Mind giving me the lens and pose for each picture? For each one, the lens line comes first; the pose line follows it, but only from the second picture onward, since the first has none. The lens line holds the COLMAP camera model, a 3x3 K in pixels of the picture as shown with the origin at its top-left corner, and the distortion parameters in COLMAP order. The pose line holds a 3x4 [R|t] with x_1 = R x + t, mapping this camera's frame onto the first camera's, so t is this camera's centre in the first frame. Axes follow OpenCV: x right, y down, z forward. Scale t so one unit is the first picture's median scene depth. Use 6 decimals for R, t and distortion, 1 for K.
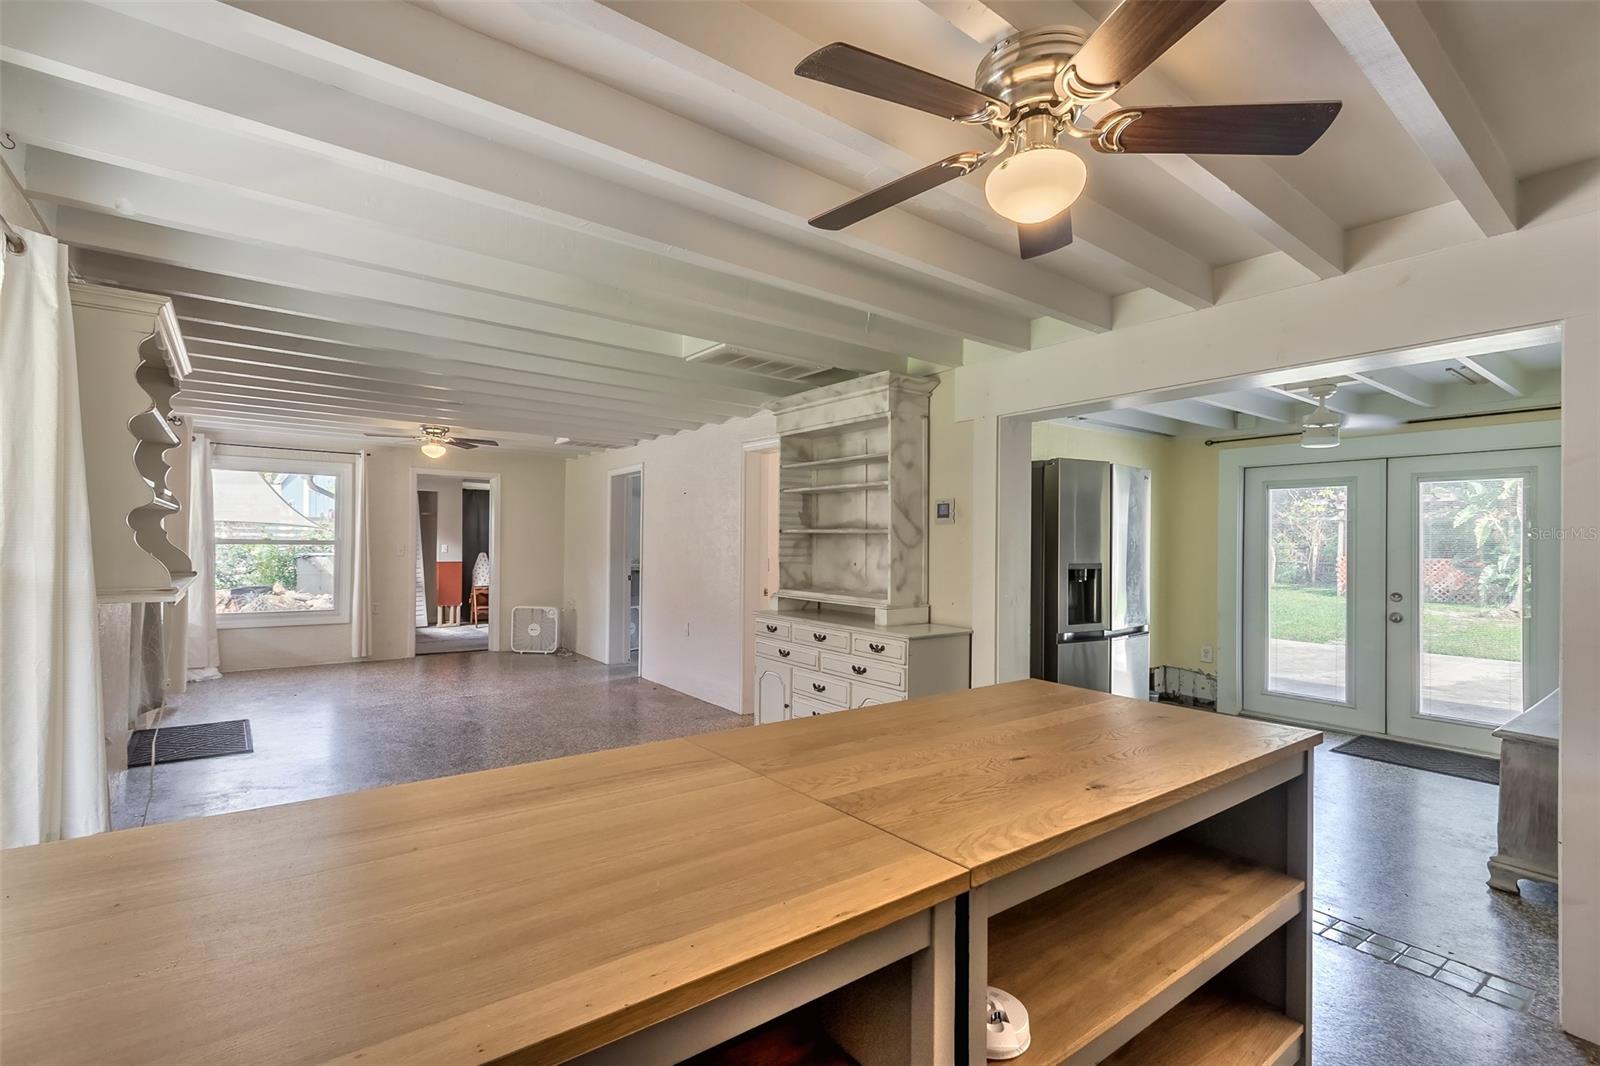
lens RADIAL K [[723.4, 0, 776.5], [0, 723.4, 536.5], [0, 0, 1]] dist [0.003502, -0.000656]
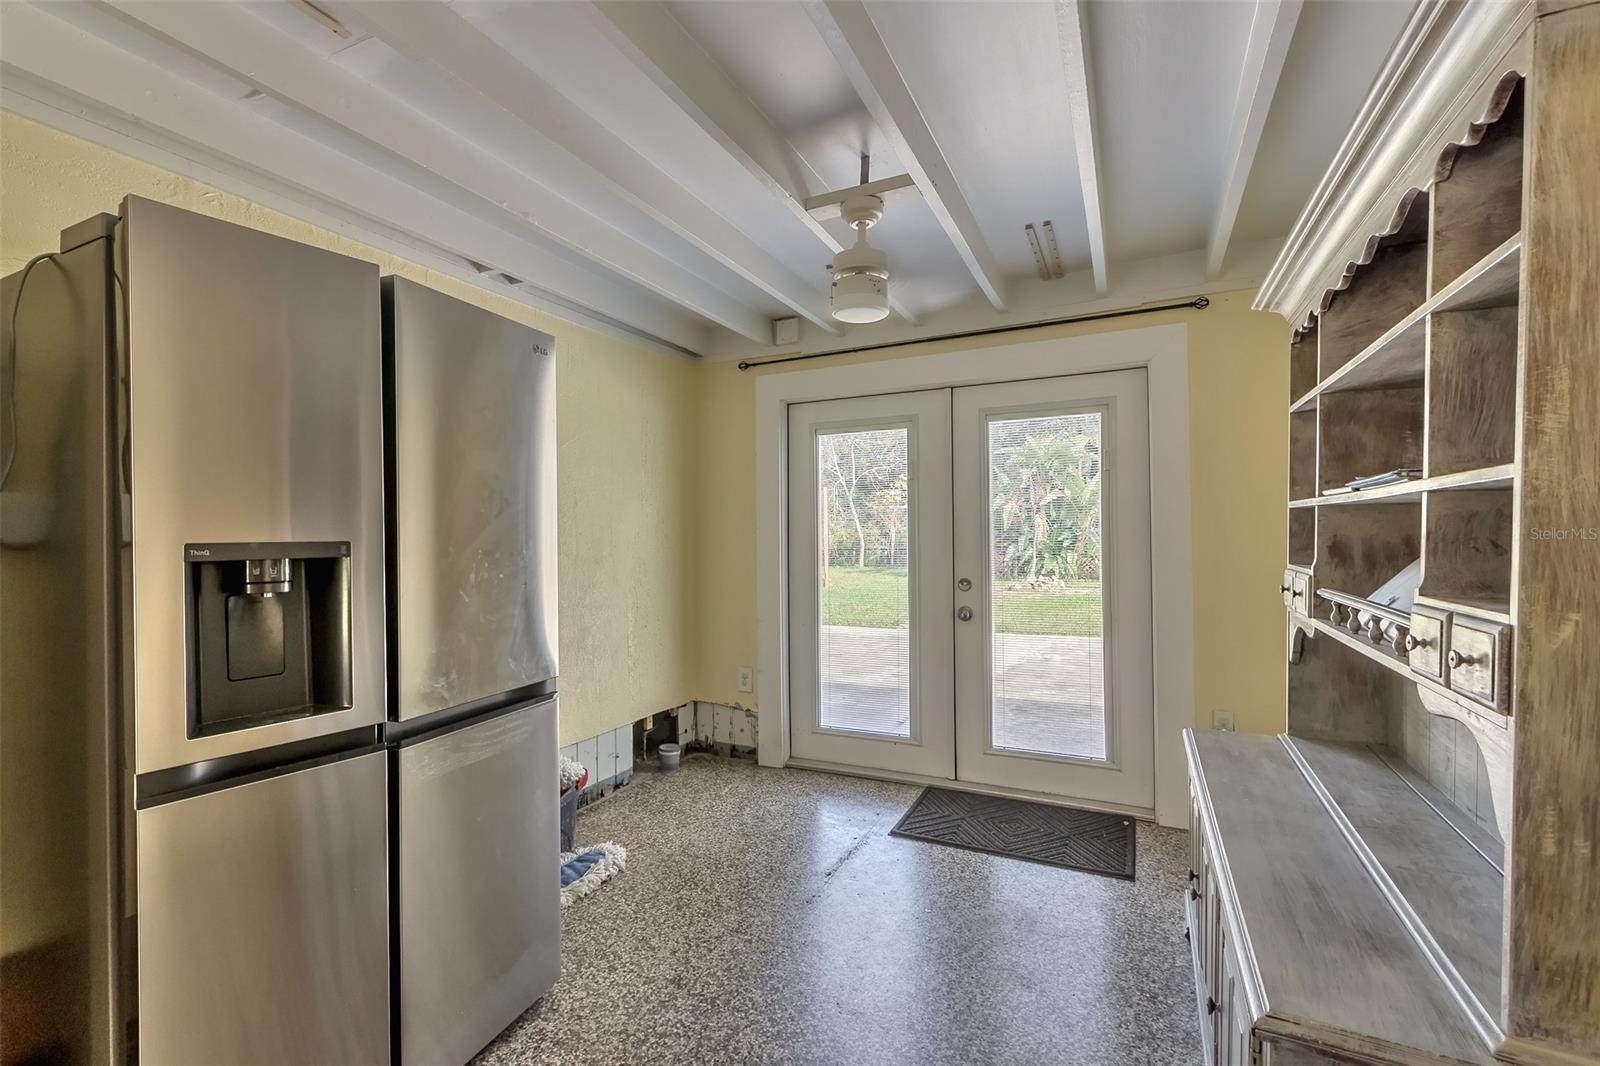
lens RADIAL K [[723.4, 0, 776.5], [0, 723.4, 536.5], [0, 0, 1]] dist [0.003502, -0.000656]
pose [[0.889001, -0.018803, 0.457519, 0.325015], [0.015996, 0.999822, 0.010009, 0.023336], [-0.457626, -0.001580, 0.889143, 0.401752]]
